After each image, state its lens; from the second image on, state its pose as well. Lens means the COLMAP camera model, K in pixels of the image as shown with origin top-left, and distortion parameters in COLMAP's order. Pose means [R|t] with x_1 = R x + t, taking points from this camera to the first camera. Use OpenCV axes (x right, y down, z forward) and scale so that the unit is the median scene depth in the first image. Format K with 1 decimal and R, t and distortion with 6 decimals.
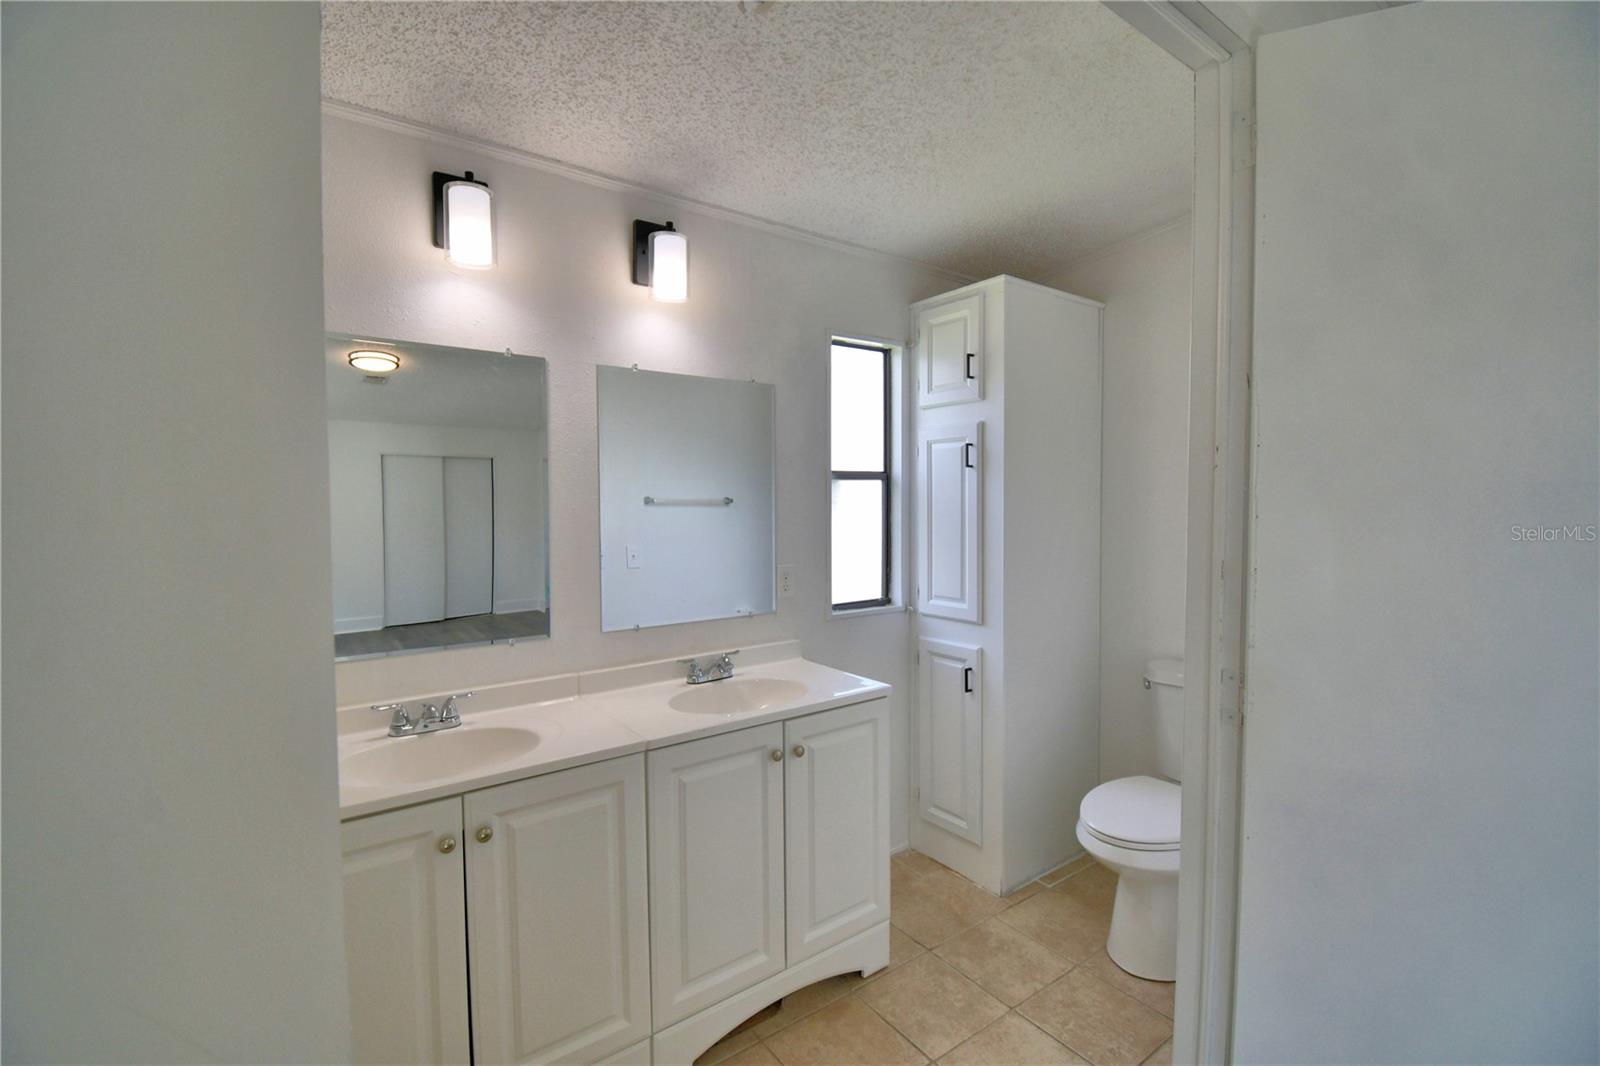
lens RADIAL K [[709.6, 0, 801.6], [0, 709.6, 526.9], [0, 0, 1]] dist [-0.005344, -0.007613]
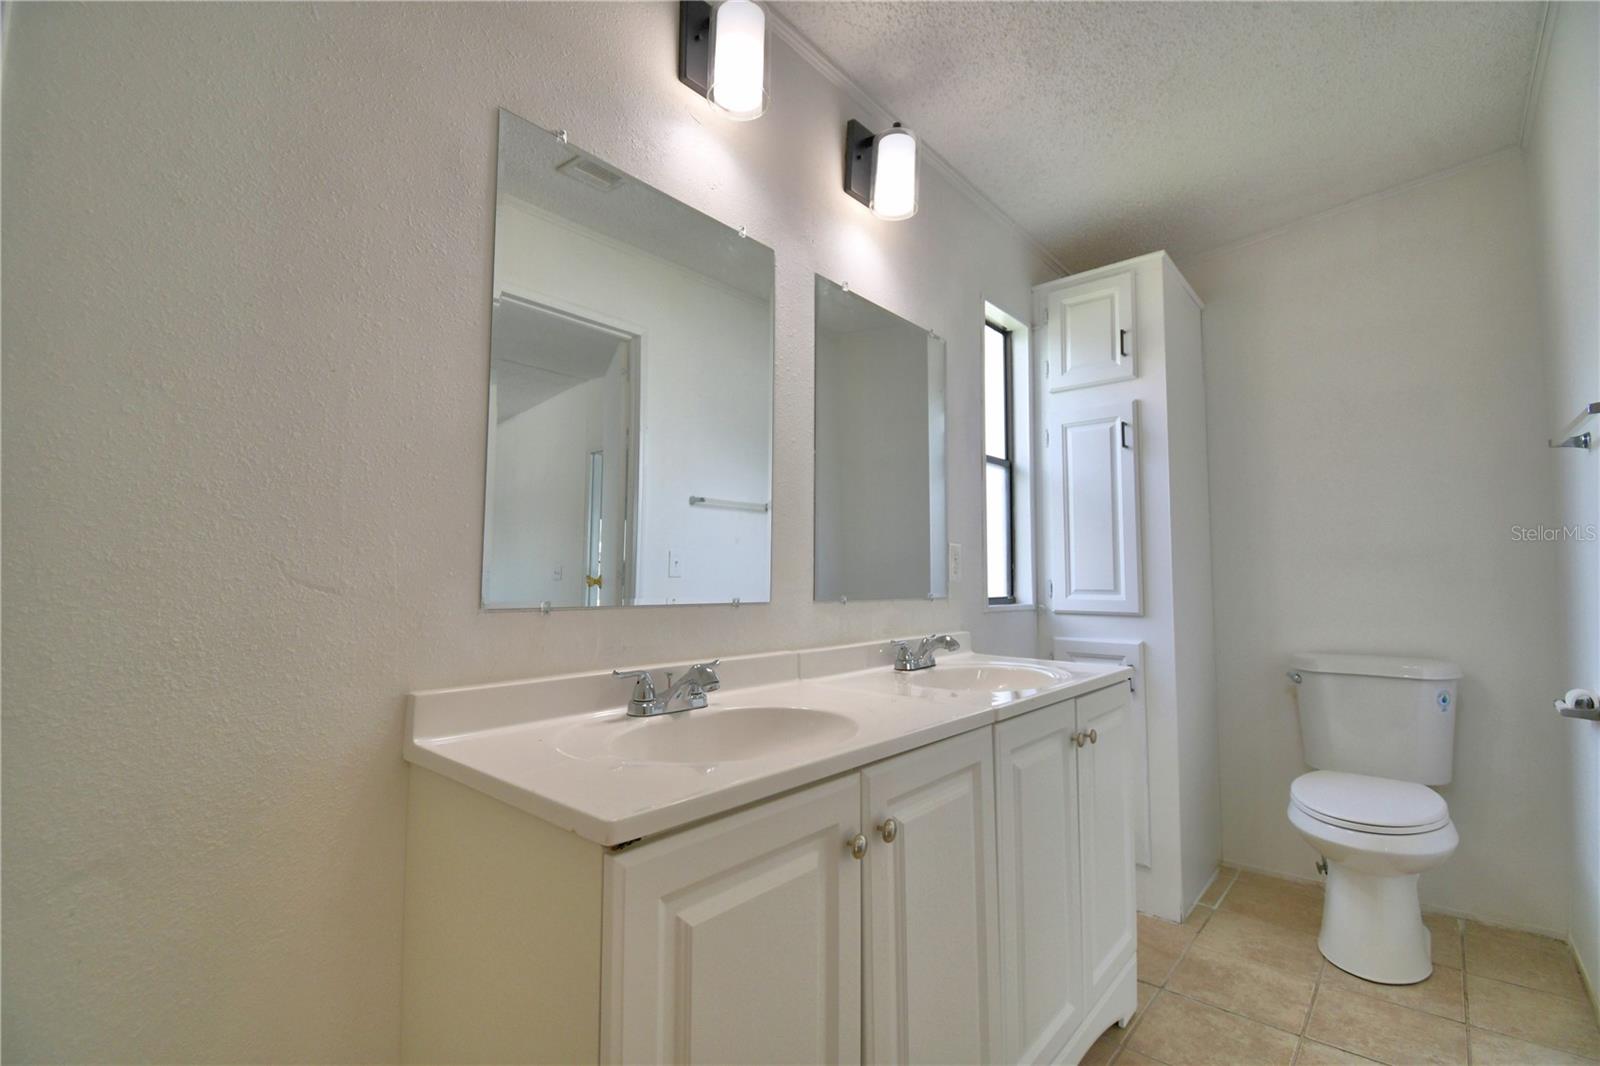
lens RADIAL K [[709.6, 0, 792.3], [0, 709.6, 532.1], [0, 0, 1]] dist [-0.005344, -0.007613]
pose [[0.975702, 0.025925, 0.217565, -0.404638], [-0.002518, 0.994236, -0.107181, 0.132437], [-0.219090, 0.104029, 0.970143, 0.198310]]
